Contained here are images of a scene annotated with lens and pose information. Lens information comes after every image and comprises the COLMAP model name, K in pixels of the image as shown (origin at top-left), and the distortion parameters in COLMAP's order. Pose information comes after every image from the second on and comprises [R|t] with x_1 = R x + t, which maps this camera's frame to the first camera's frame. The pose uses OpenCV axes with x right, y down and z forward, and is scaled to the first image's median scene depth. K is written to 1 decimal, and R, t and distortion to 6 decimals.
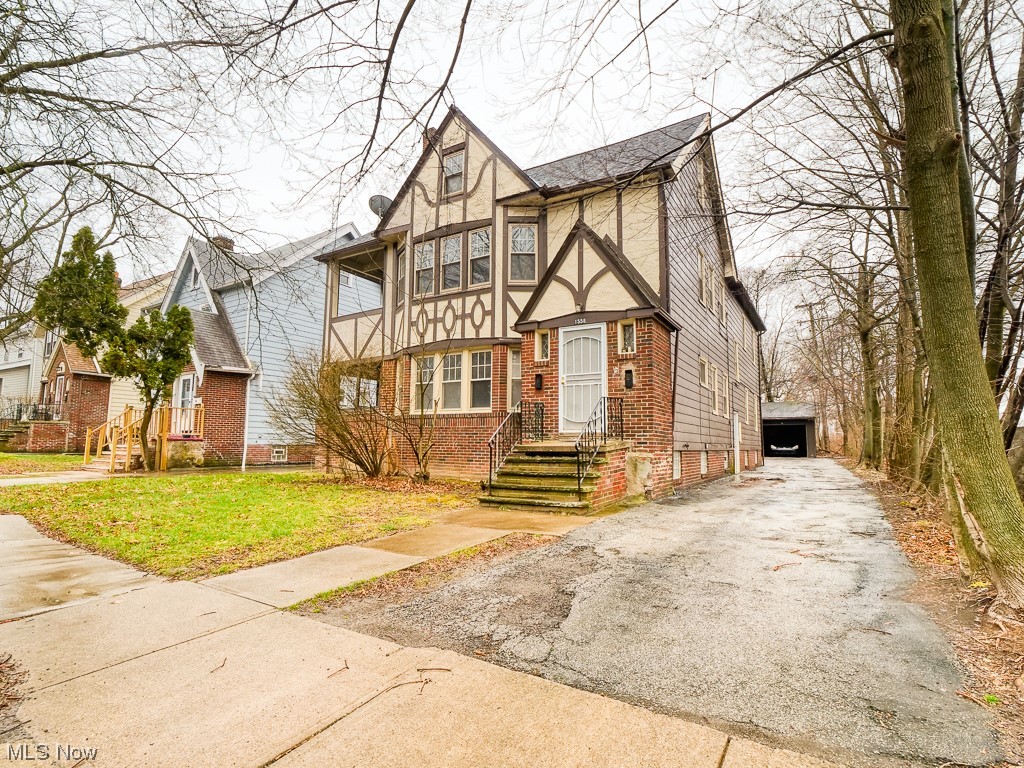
lens RADIAL K [[506.4, 0, 512.0], [0, 506.4, 384.0], [0, 0, 1]] dist [-0.004964, -0.000613]
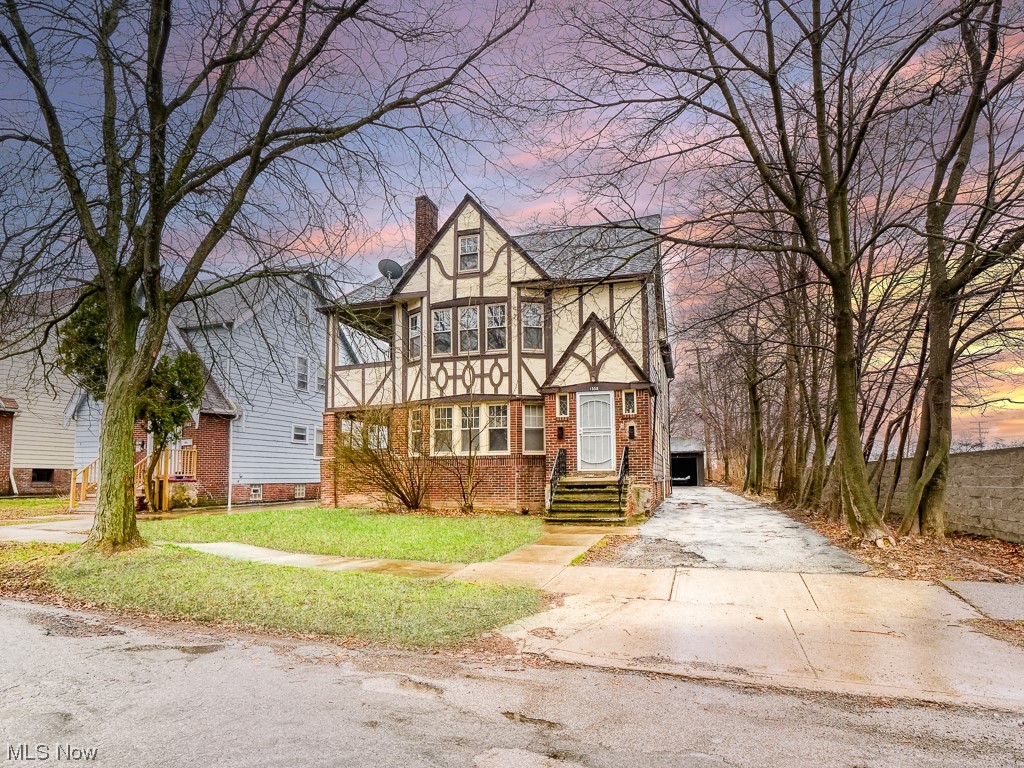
lens RADIAL K [[544.8, 0, 513.2], [0, 544.8, 423.5], [0, 0, 1]] dist [-0.002129, -0.000060]
pose [[0.972310, 0.007180, 0.233583, -0.333330], [-0.011859, 0.999756, 0.018636, -0.044543], [-0.233393, -0.020891, 0.972158, -0.296083]]
